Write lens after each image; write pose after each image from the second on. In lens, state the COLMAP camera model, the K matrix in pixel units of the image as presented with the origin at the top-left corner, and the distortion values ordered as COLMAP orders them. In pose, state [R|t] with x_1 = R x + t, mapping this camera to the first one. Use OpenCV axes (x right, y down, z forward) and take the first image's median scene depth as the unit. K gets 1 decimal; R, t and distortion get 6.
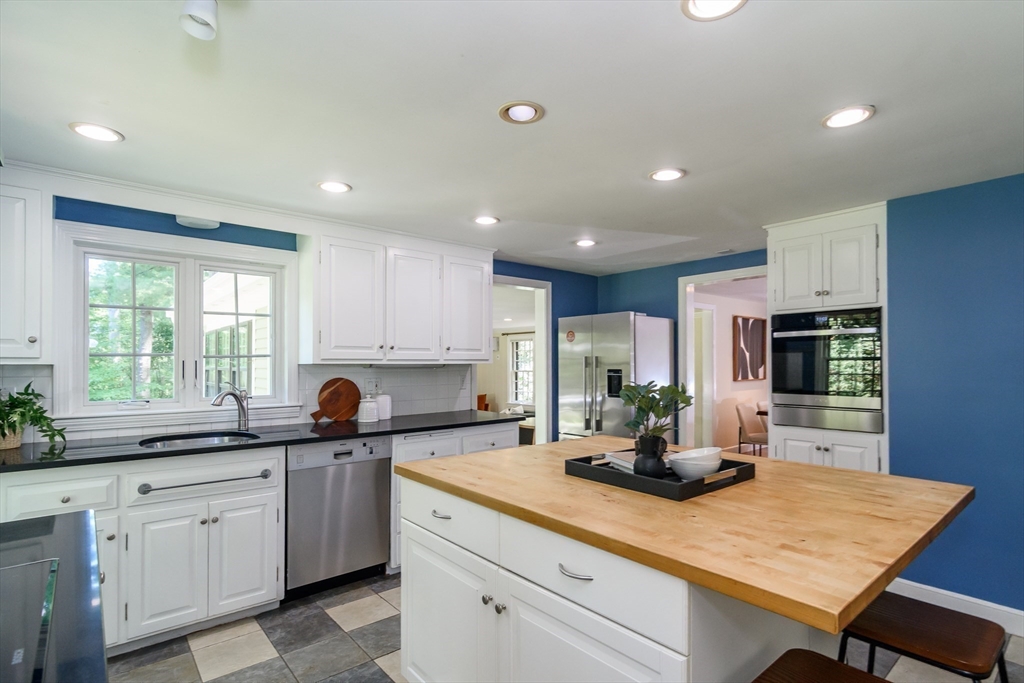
lens RADIAL K [[512.3, 0, 514.9], [0, 512.3, 356.4], [0, 0, 1]] dist [0.001099, 0.000317]
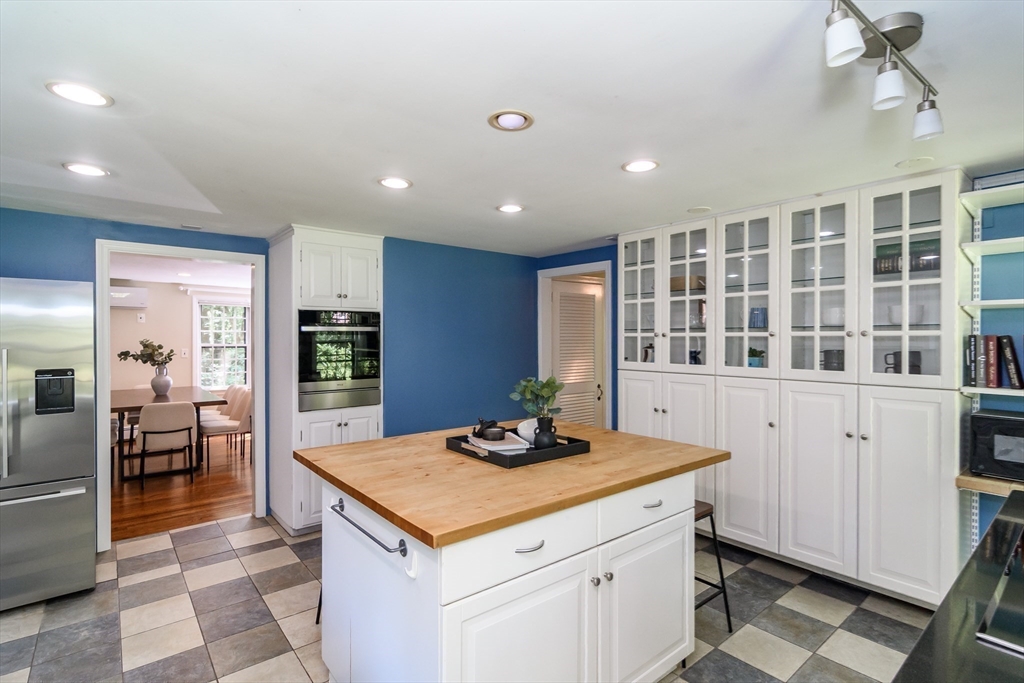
lens RADIAL K [[491.2, 0, 515.8], [0, 491.2, 339.9], [0, 0, 1]] dist [-0.001159, -0.000139]
pose [[0.010760, -0.002350, 0.999939, -0.518457], [-0.013801, 0.999902, 0.002498, -0.027424], [-0.999847, -0.013827, 0.010727, 0.532858]]
